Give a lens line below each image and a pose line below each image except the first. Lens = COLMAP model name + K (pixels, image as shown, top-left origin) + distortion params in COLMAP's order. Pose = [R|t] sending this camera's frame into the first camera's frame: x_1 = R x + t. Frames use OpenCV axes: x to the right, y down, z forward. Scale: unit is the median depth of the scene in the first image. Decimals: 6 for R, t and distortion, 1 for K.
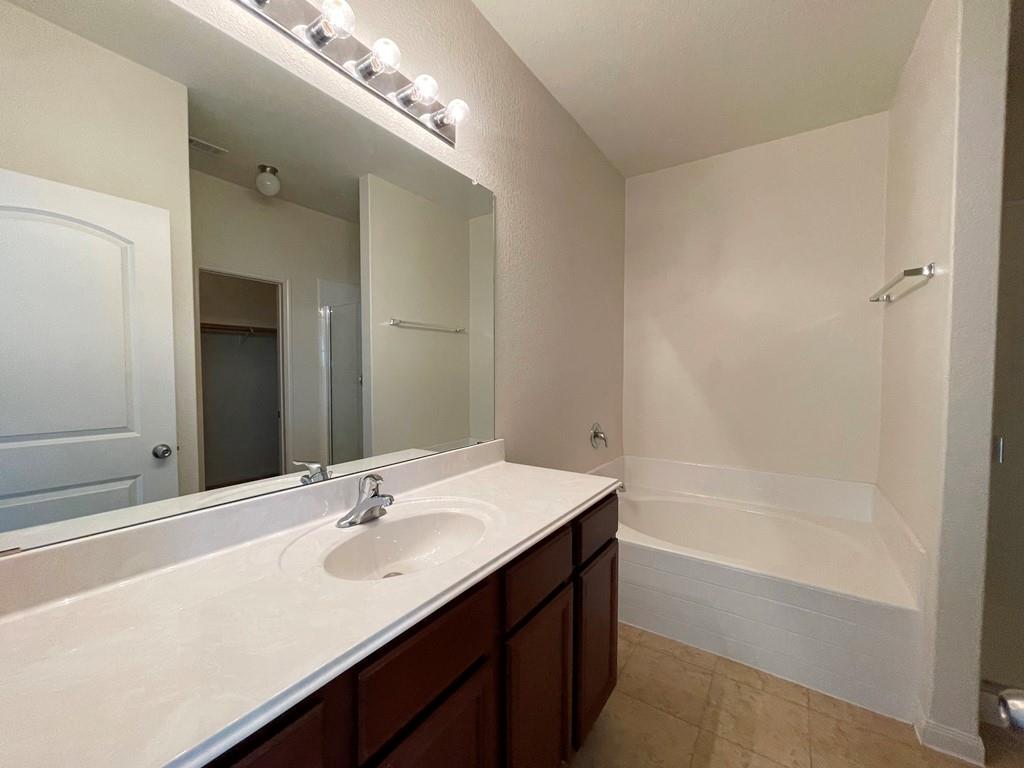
lens RADIAL K [[414.2, 0, 511.9], [0, 414.2, 381.0], [0, 0, 1]] dist [-0.001864, 0.001055]
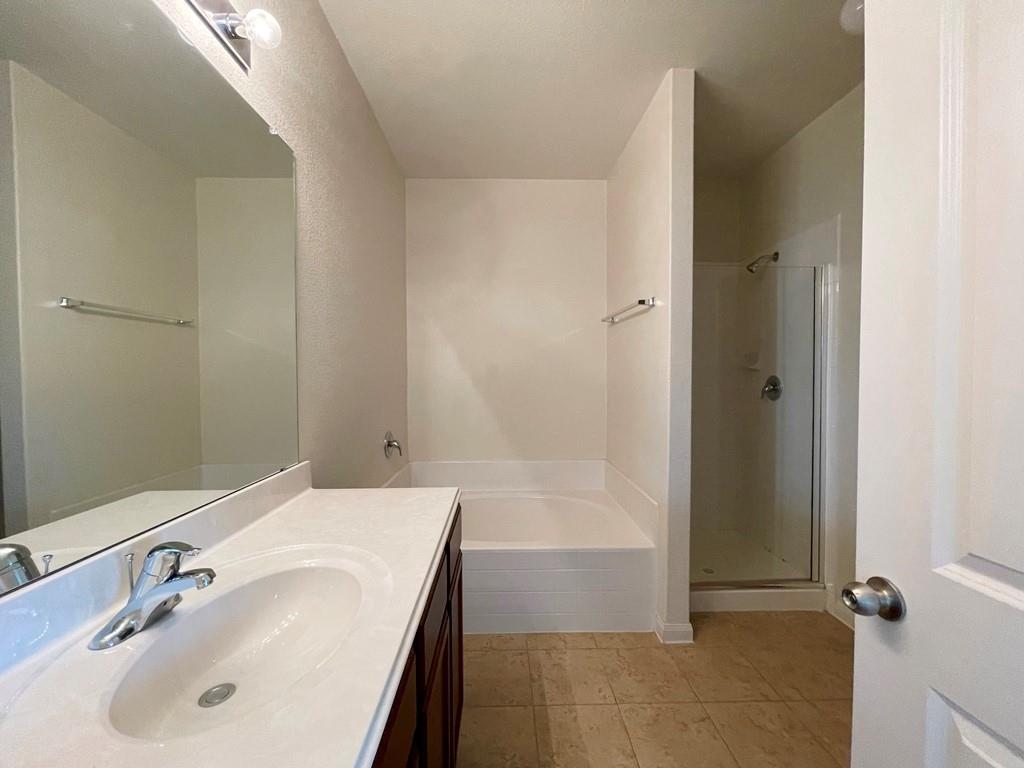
lens RADIAL K [[414.2, 0, 511.7], [0, 414.2, 382.5], [0, 0, 1]] dist [-0.001864, 0.001055]
pose [[0.816865, -0.016112, 0.576604, -0.186244], [0.020370, 0.999792, -0.000921, -0.003707], [-0.576470, 0.012498, 0.817023, 0.131295]]
